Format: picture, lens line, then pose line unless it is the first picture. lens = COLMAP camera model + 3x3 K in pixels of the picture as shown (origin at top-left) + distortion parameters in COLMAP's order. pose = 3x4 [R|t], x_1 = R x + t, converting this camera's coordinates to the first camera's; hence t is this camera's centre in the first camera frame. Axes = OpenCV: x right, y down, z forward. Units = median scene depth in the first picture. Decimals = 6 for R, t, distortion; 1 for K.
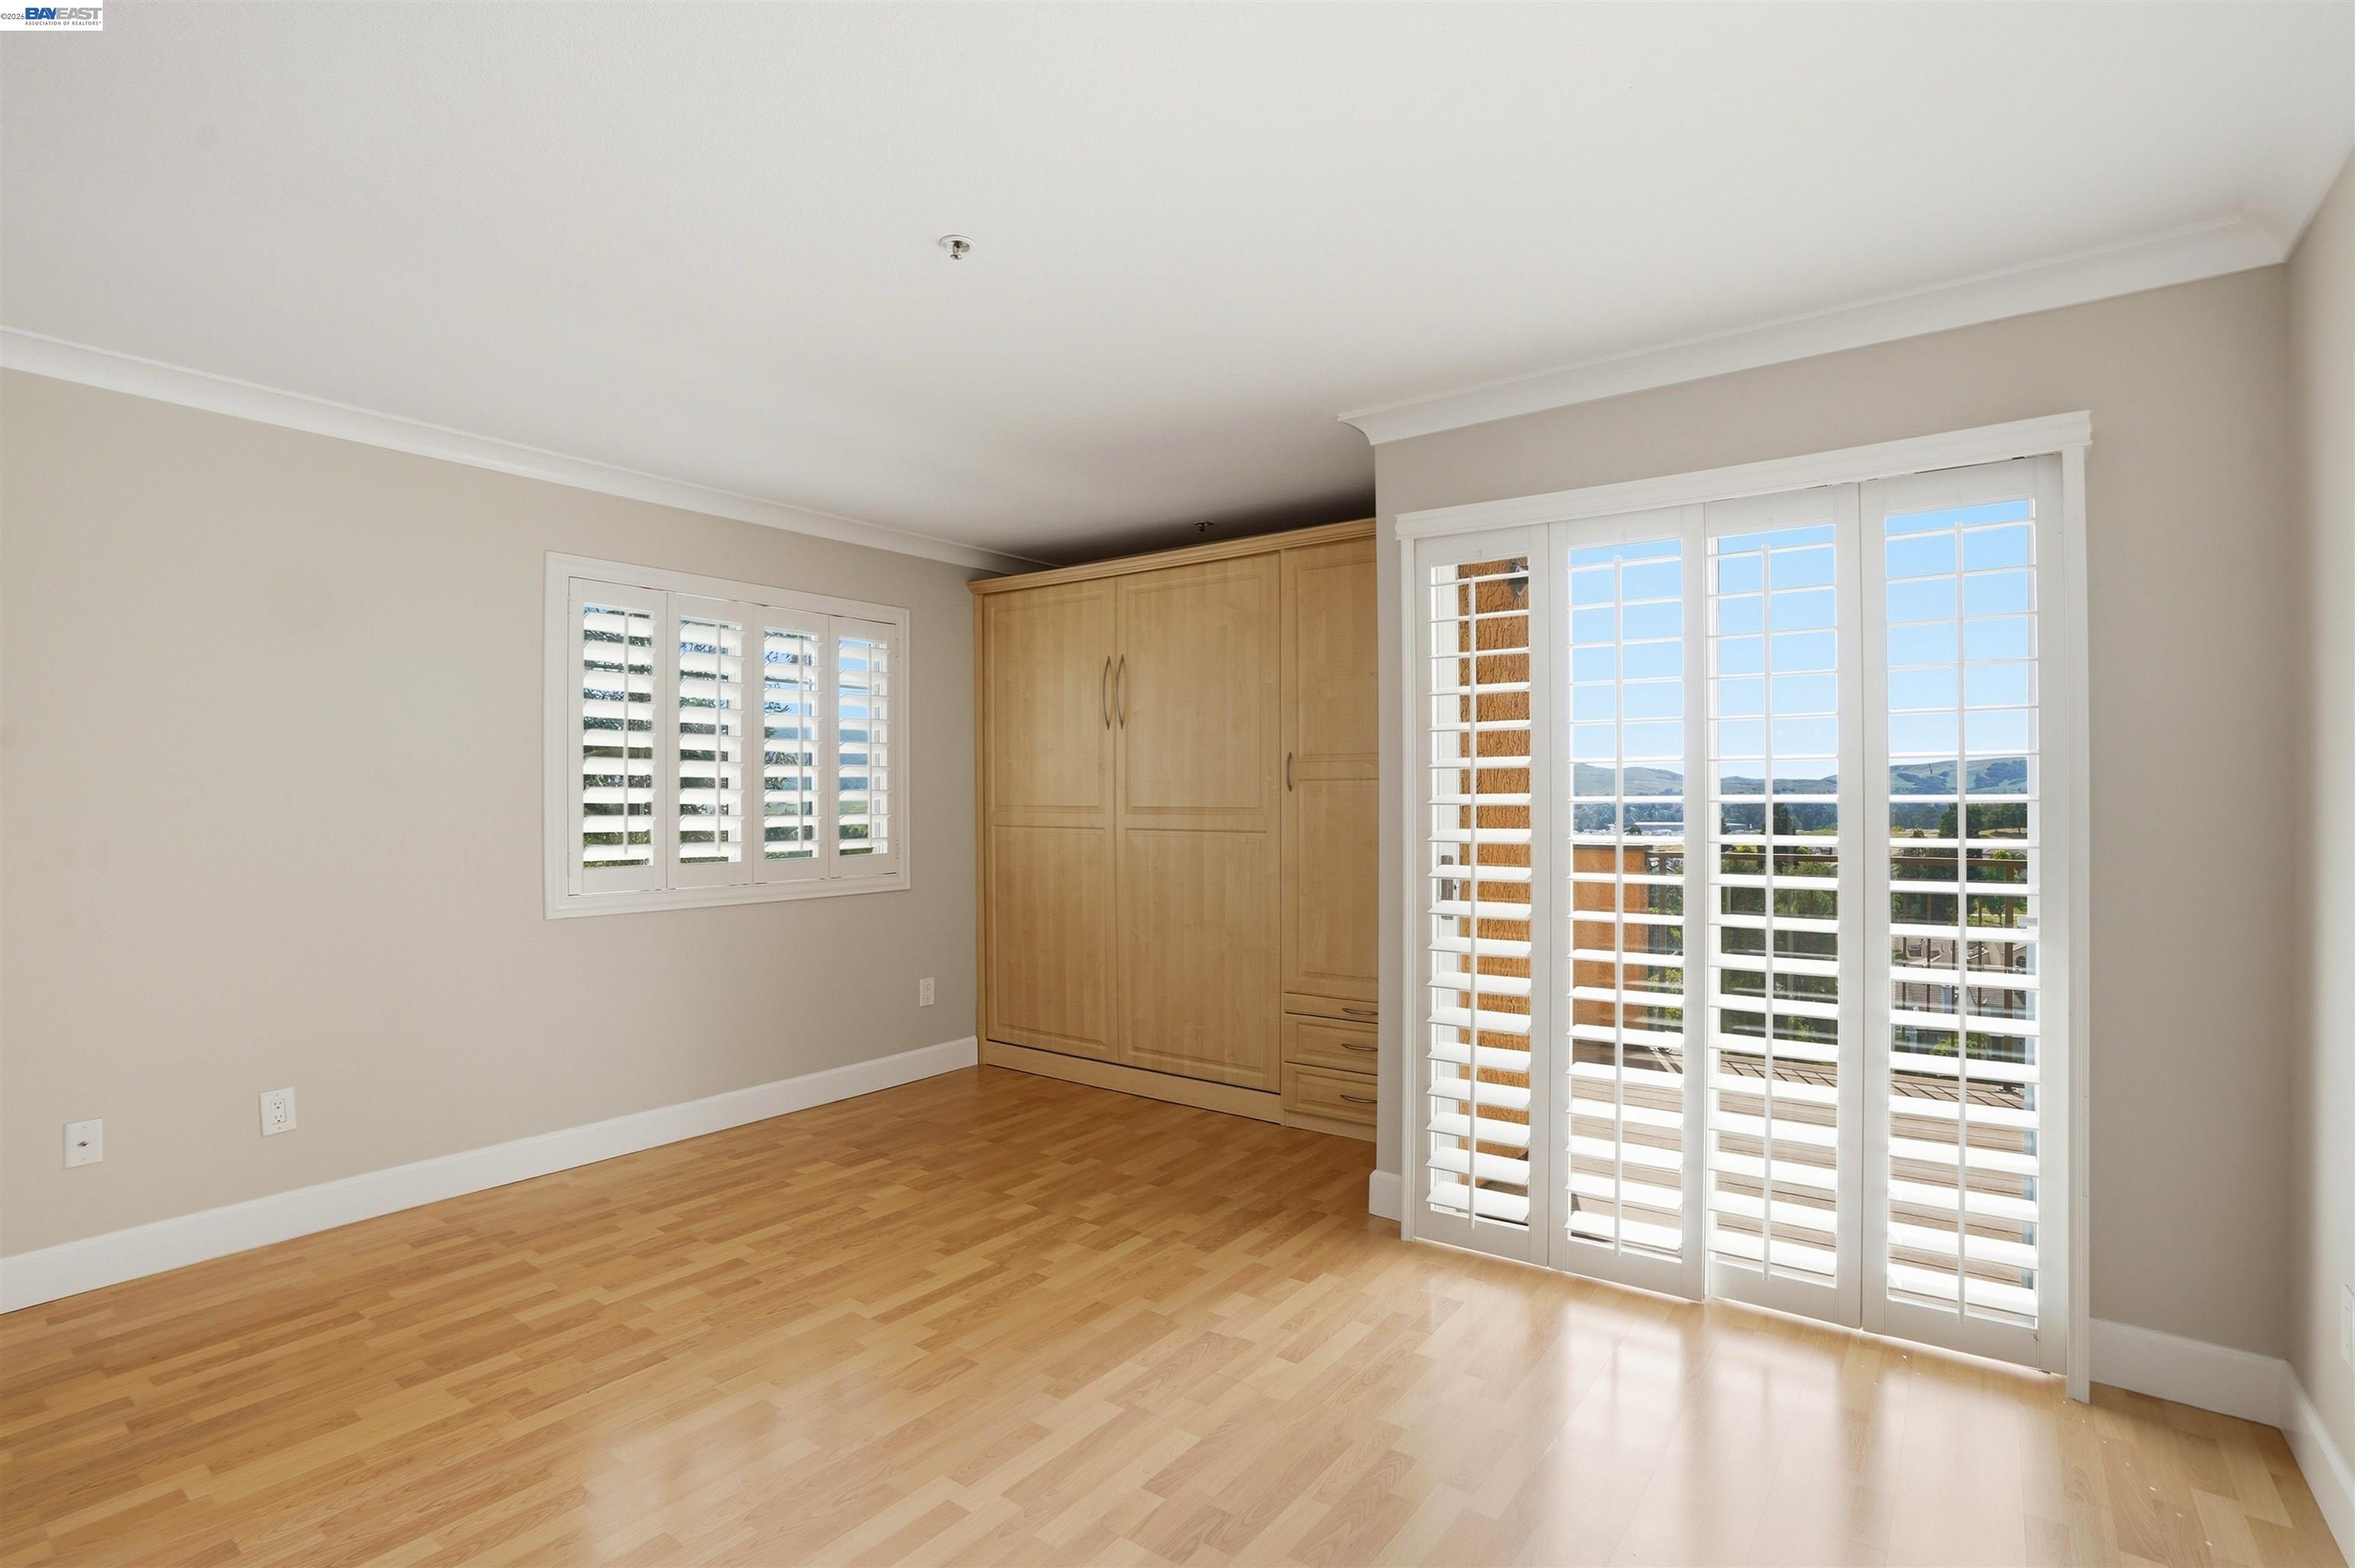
lens RADIAL K [[1121.3, 0, 1178.4], [0, 1121.3, 795.3], [0, 0, 1]] dist [-0.065744, 0.024663]
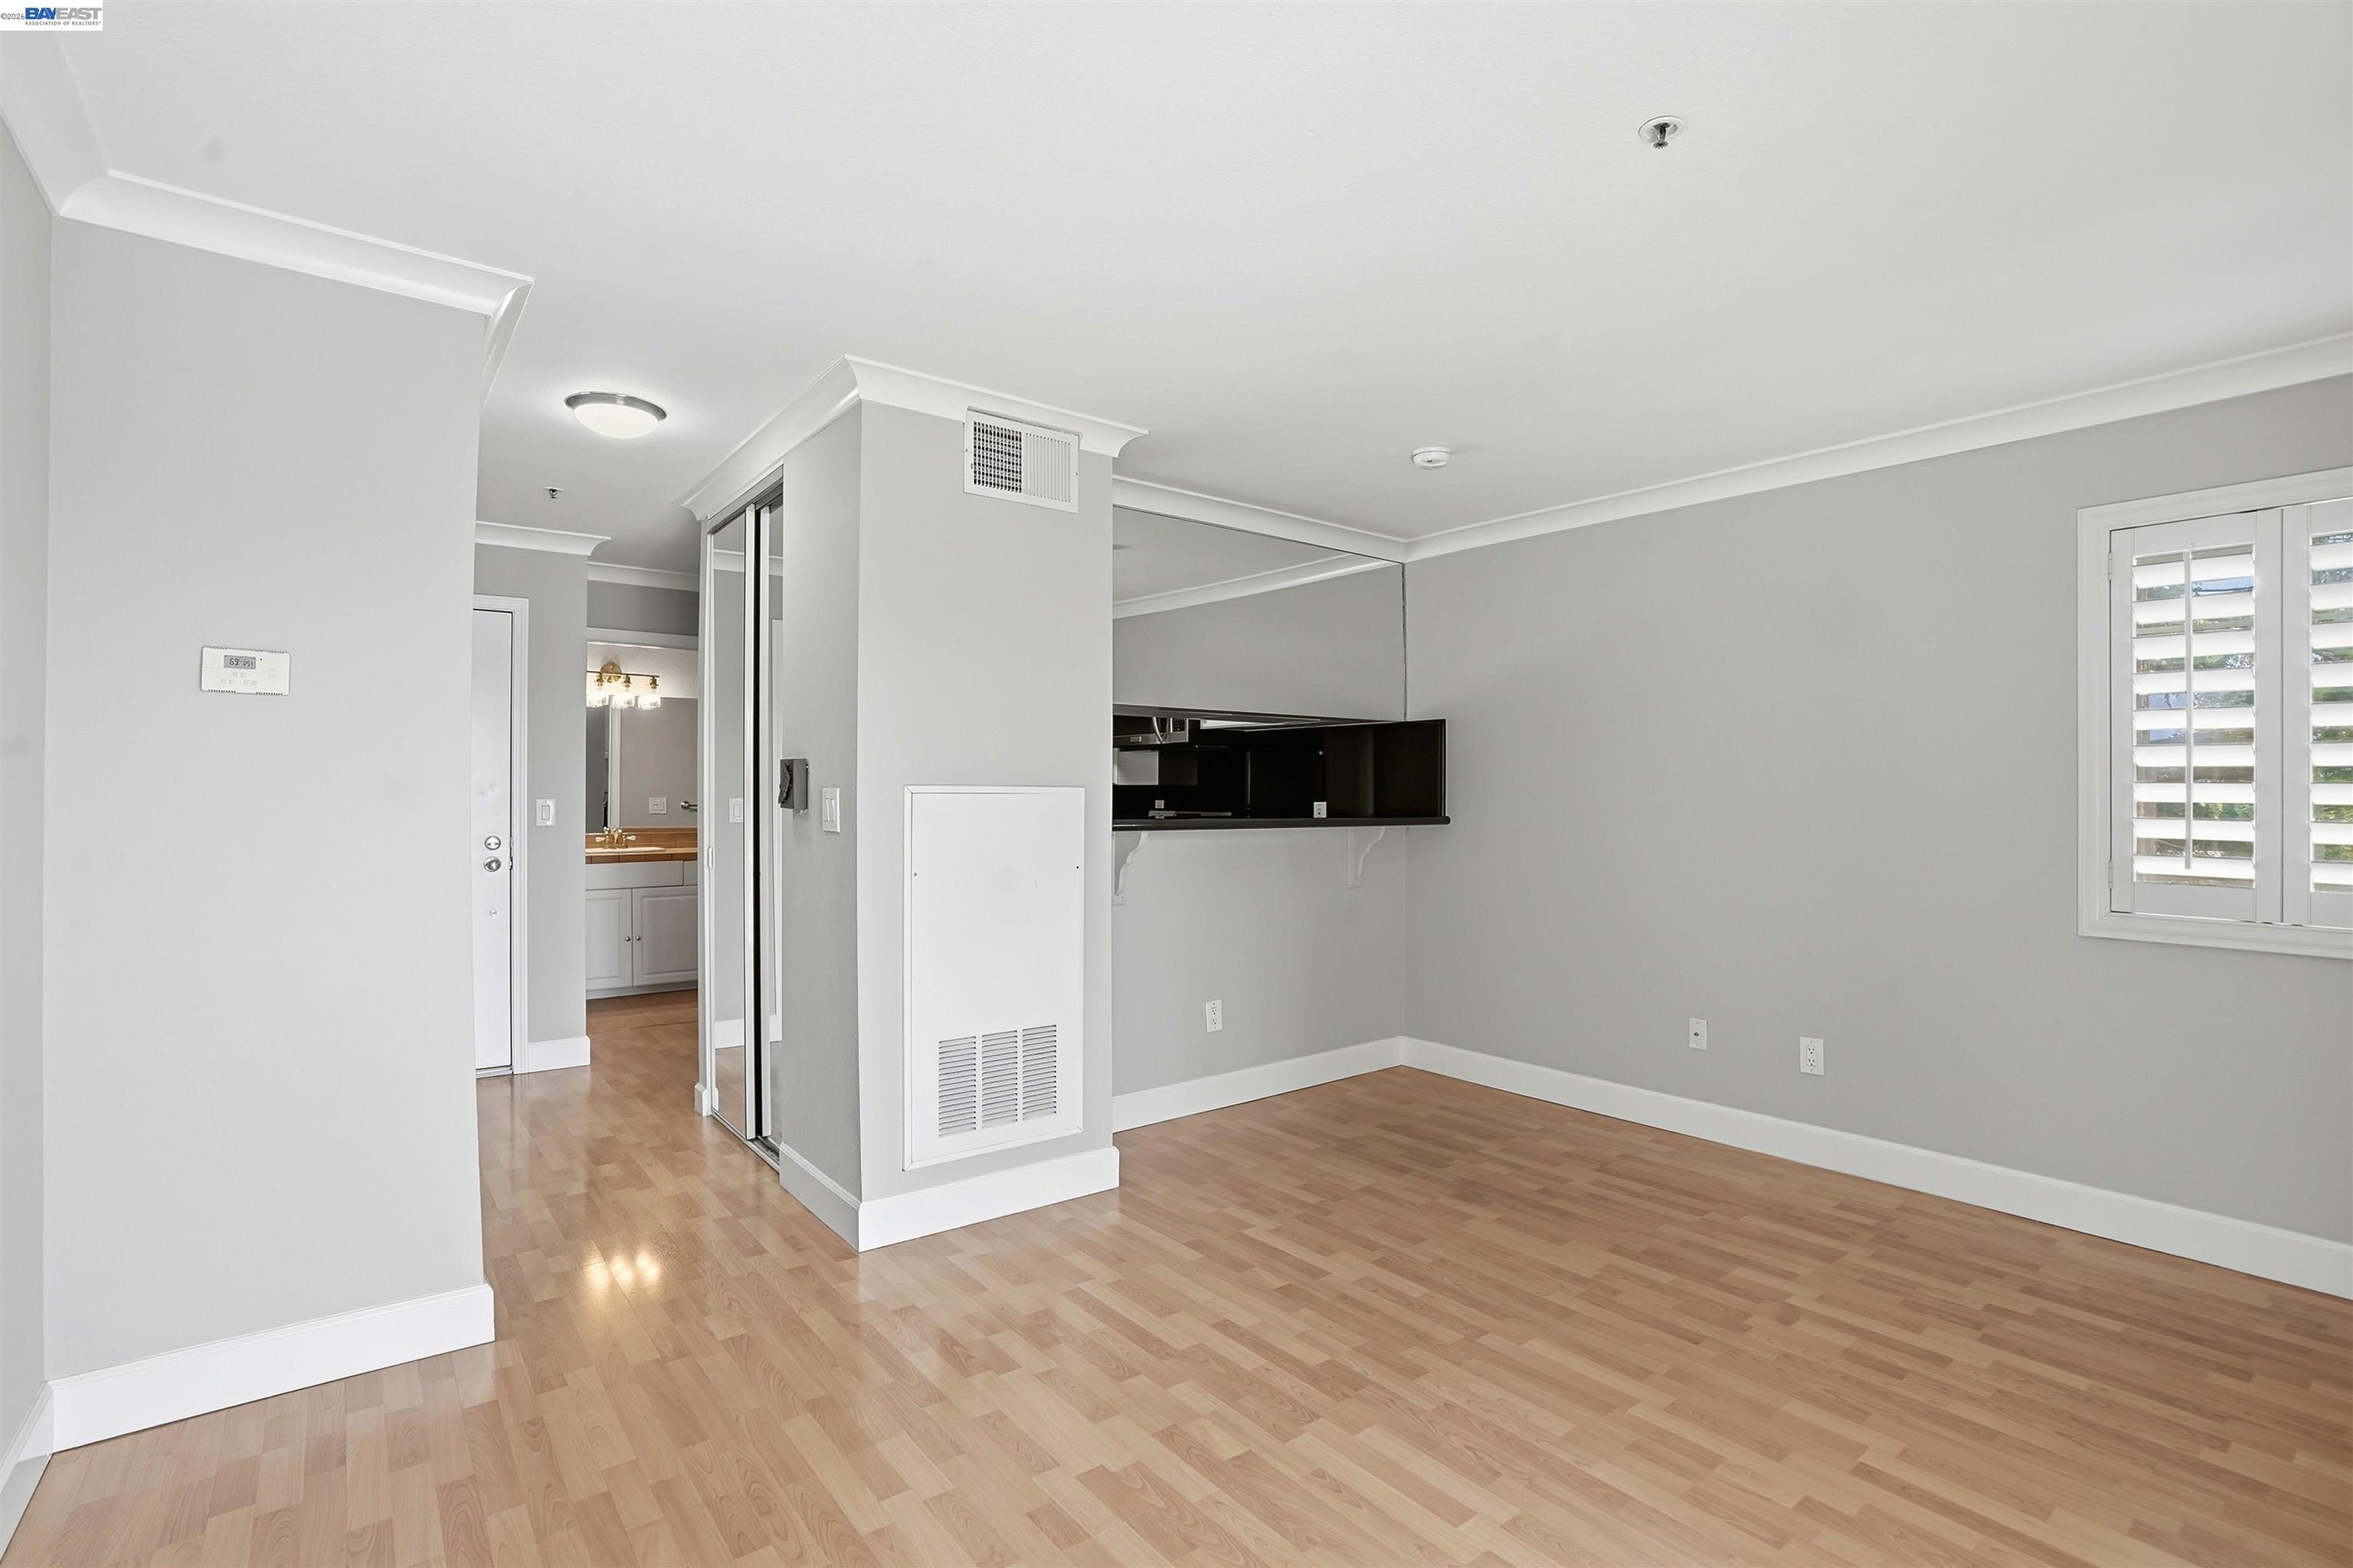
lens RADIAL K [[1108.6, 0, 1175.3], [0, 1108.6, 772.9], [0, 0, 1]] dist [-0.065571, 0.024599]
pose [[-0.263155, -0.013430, -0.964660, 0.475845], [-0.005014, 0.999909, -0.012553, -0.001030], [0.964741, 0.001533, -0.263198, 0.593967]]
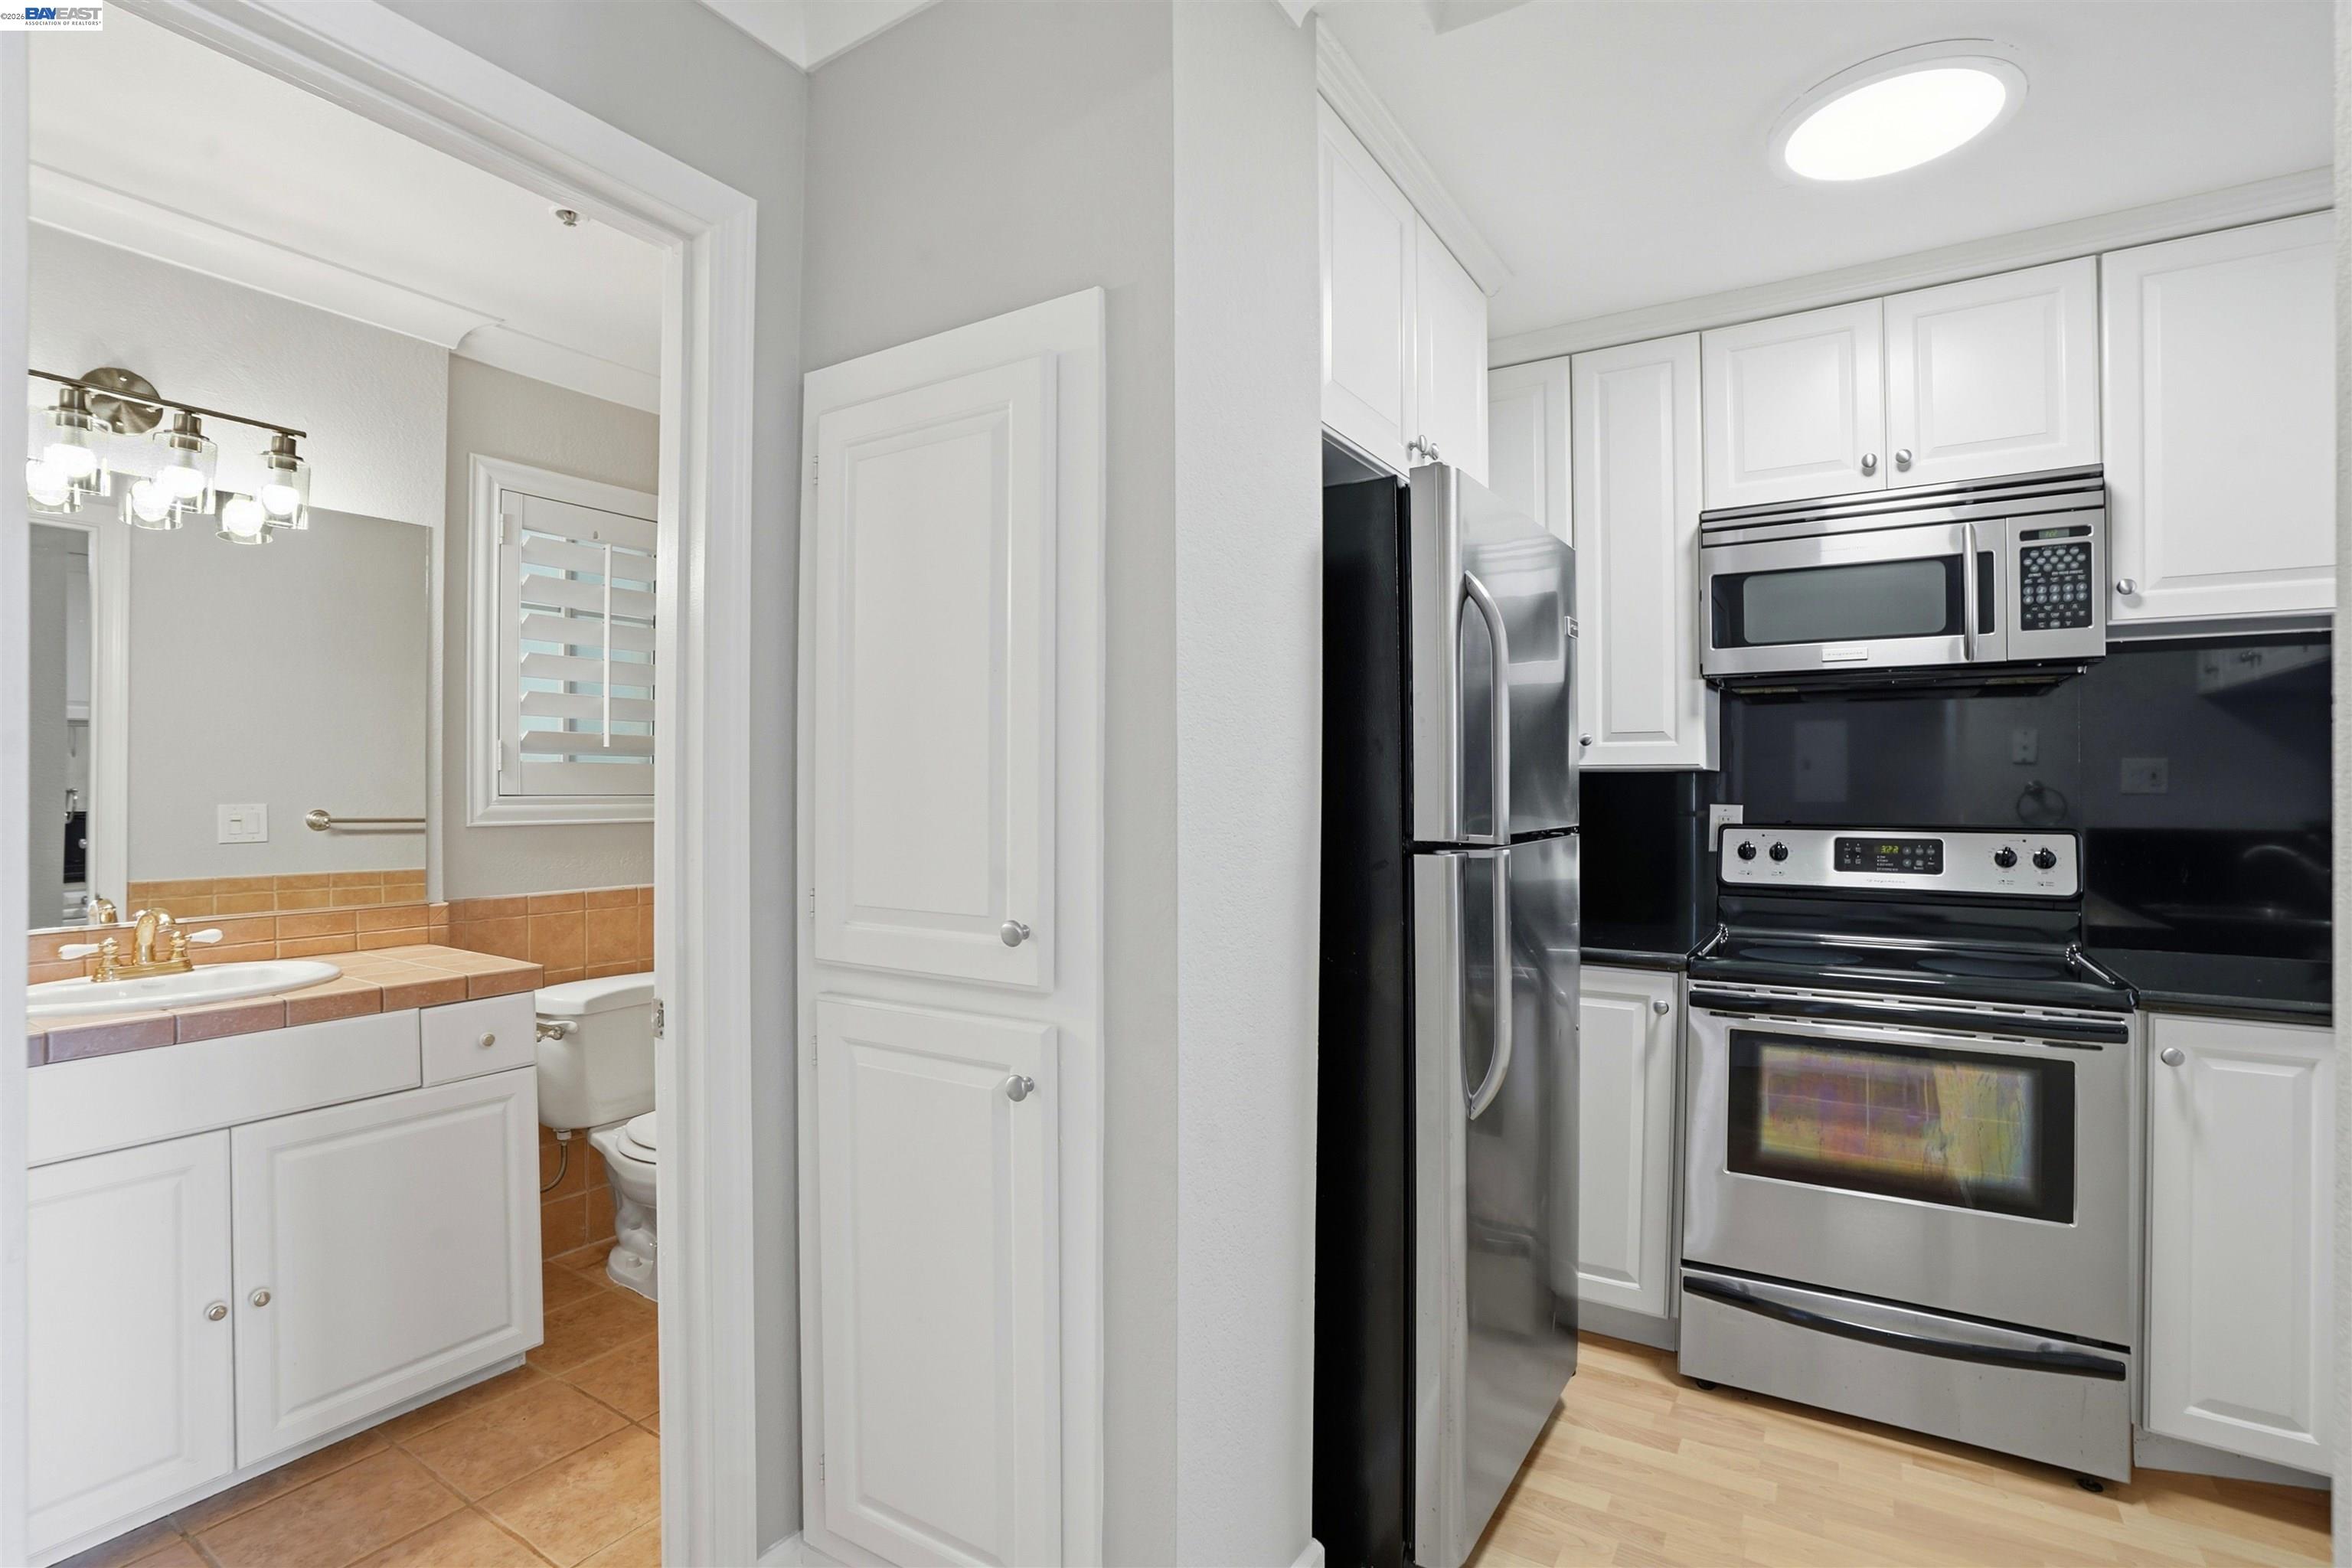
lens RADIAL K [[1090.1, 0, 1180.9], [0, 1090.1, 789.5], [0, 0, 1]] dist [-0.069793, 0.024673]
pose [[0.072965, 0.005720, -0.997318, -0.624073], [-0.004438, 0.999976, 0.005411, 0.006760], [0.997325, 0.004031, 0.072989, -0.446130]]
